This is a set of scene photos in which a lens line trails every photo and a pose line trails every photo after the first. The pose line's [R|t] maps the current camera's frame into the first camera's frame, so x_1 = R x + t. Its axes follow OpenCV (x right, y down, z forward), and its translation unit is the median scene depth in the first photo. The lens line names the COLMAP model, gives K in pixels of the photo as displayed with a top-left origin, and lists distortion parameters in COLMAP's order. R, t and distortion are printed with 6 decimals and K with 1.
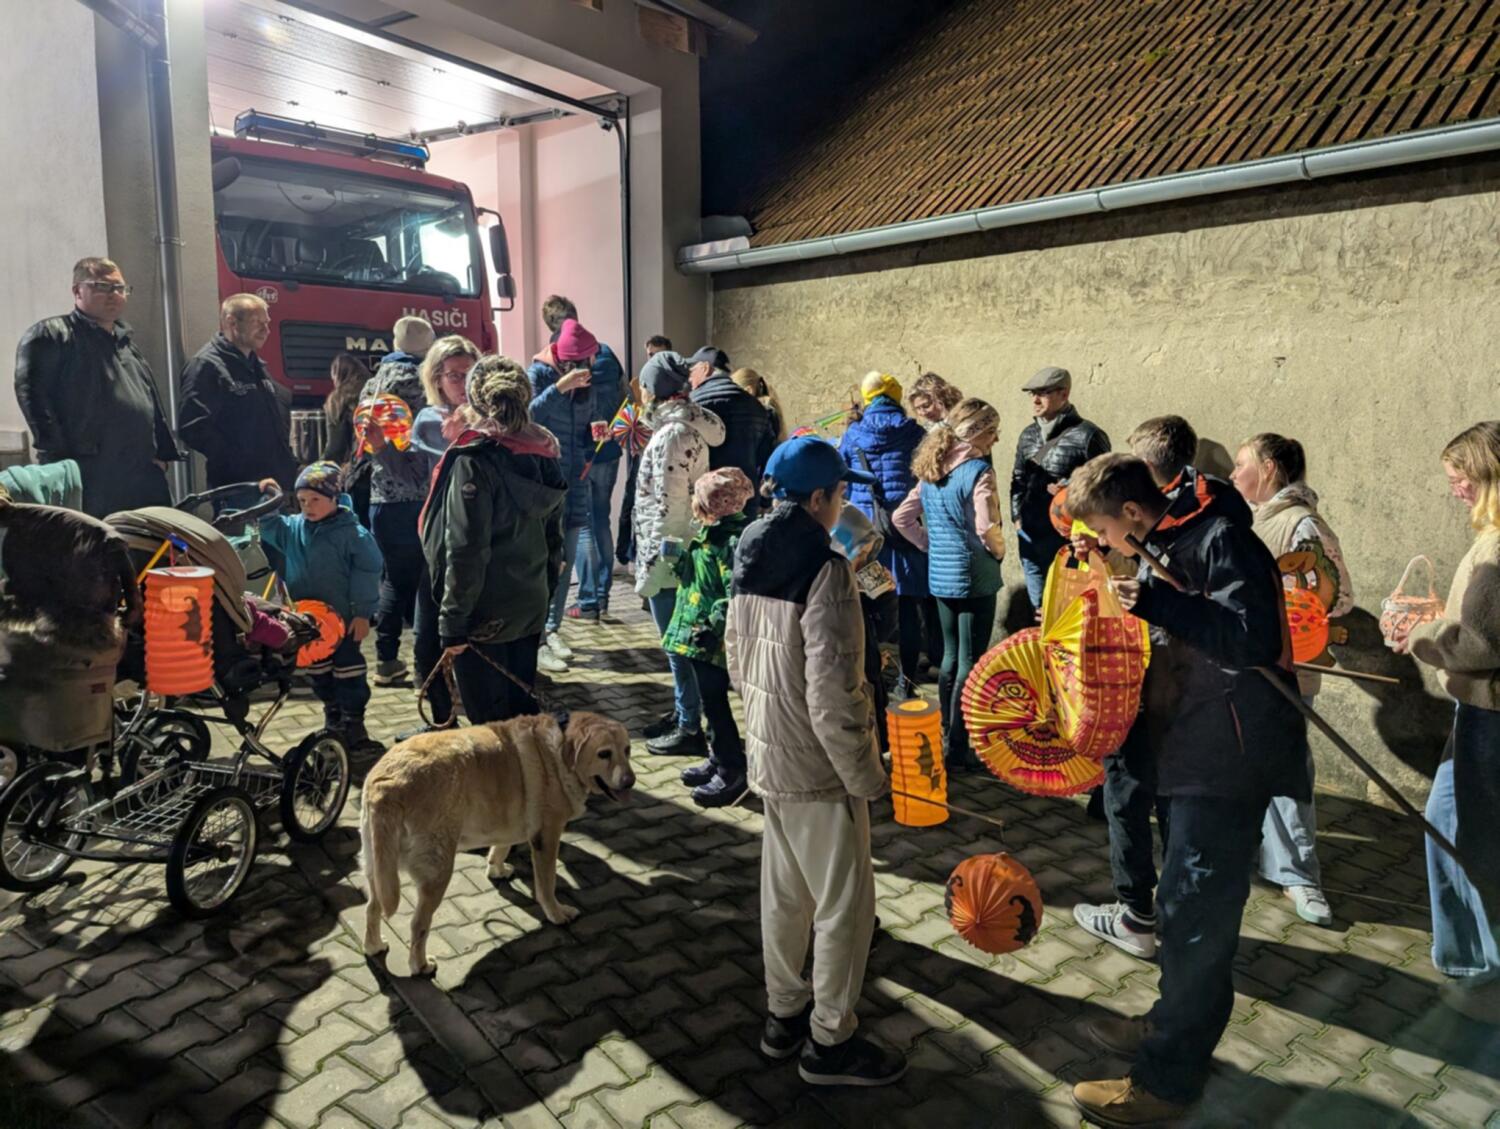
lens RADIAL K [[1051.9, 0, 755.6], [0, 1051.9, 555.8], [0, 0, 1]] dist [0.025706, -0.043663]
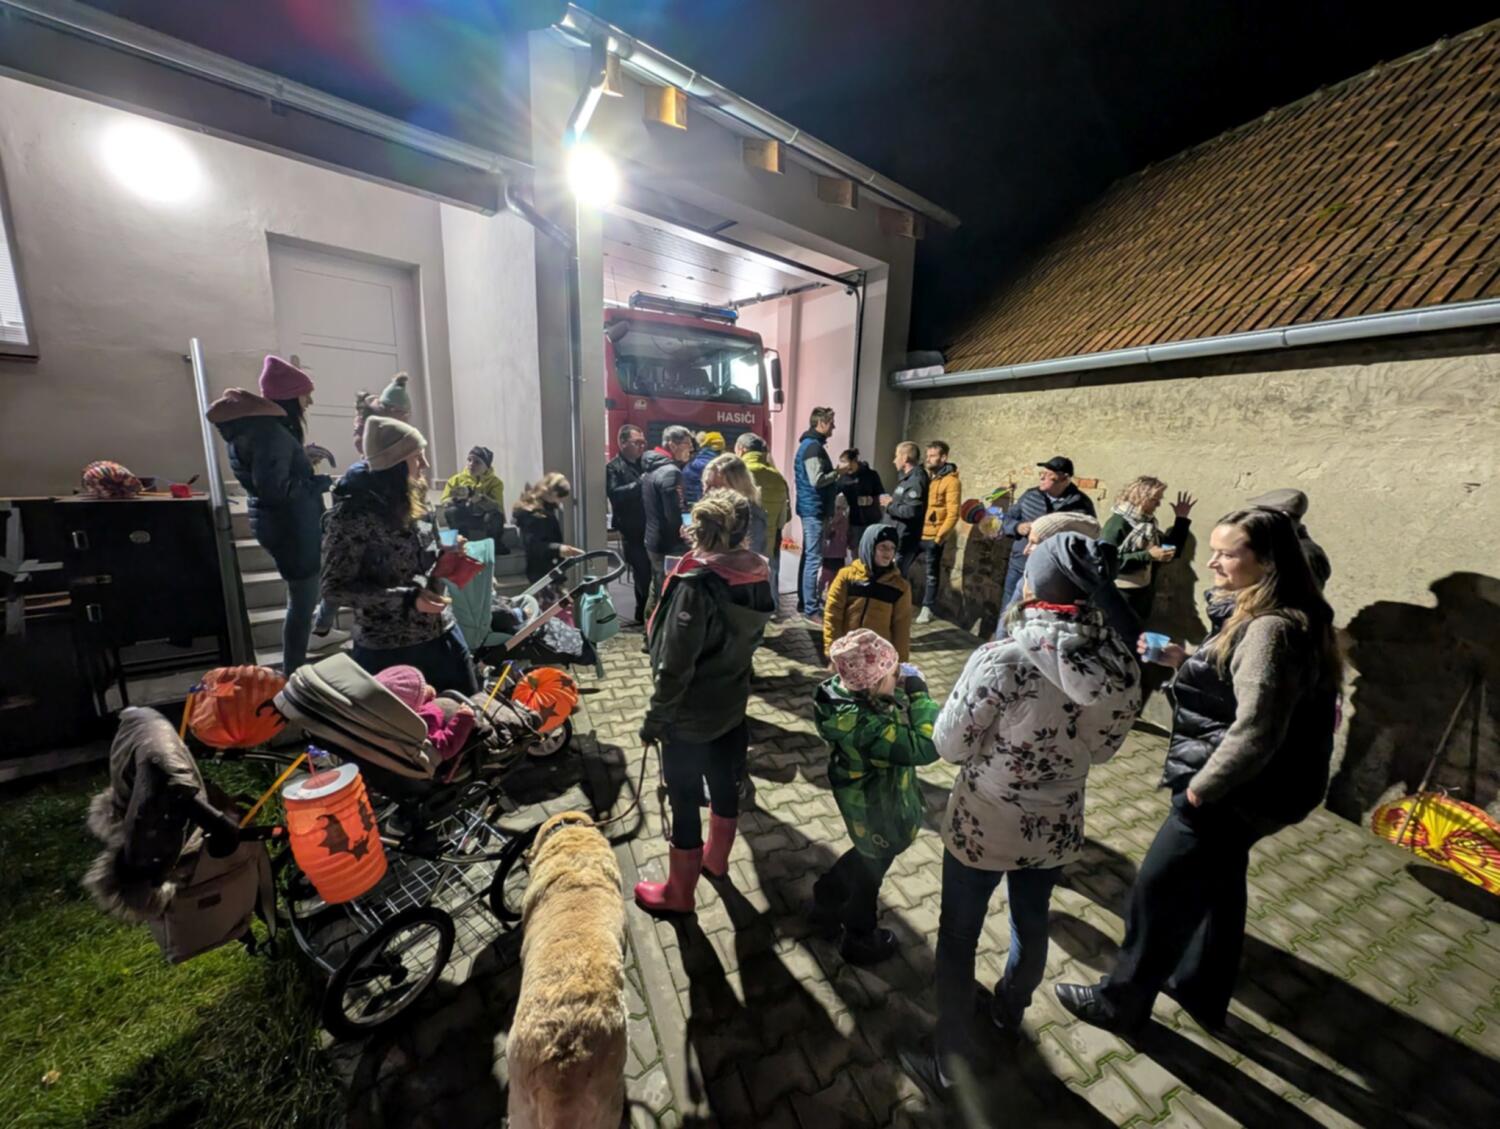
lens RADIAL K [[530.2, 0, 746.9], [0, 530.2, 567.8], [0, 0, 1]] dist [-0.007016, -0.000641]
pose [[0.963846, 0.085275, -0.252447, -0.067184], [-0.062997, 0.993475, 0.095068, -0.083241], [0.258907, -0.075727, 0.962929, 0.218686]]
